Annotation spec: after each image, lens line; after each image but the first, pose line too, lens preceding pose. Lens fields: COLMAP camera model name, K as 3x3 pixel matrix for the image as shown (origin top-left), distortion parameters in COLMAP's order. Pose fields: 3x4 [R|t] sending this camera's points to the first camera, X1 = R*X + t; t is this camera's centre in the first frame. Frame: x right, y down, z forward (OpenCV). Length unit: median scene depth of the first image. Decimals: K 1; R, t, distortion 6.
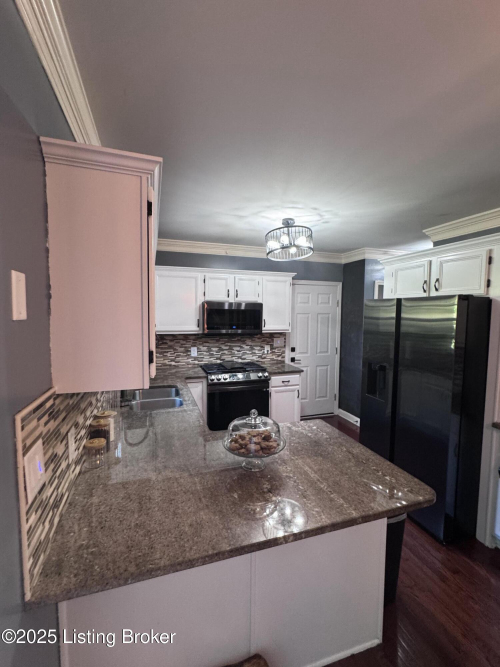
lens RADIAL K [[290.7, 0, 249.3], [0, 290.7, 334.5], [0, 0, 1]] dist [-0.003649, 0.000145]
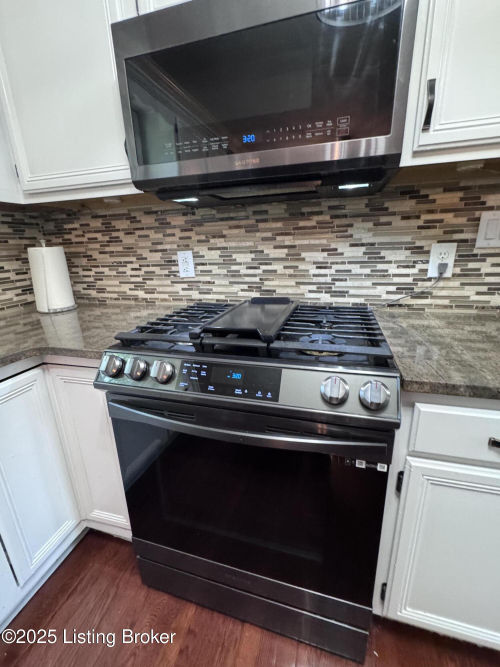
lens RADIAL K [[290.7, 0, 254.3], [0, 290.7, 328.9], [0, 0, 1]] dist [-0.003649, 0.000145]
pose [[0.823494, 0.129899, -0.552253, 0.078539], [0.003361, 0.972300, 0.233714, 0.051554], [0.567315, -0.194318, 0.800247, 0.730342]]
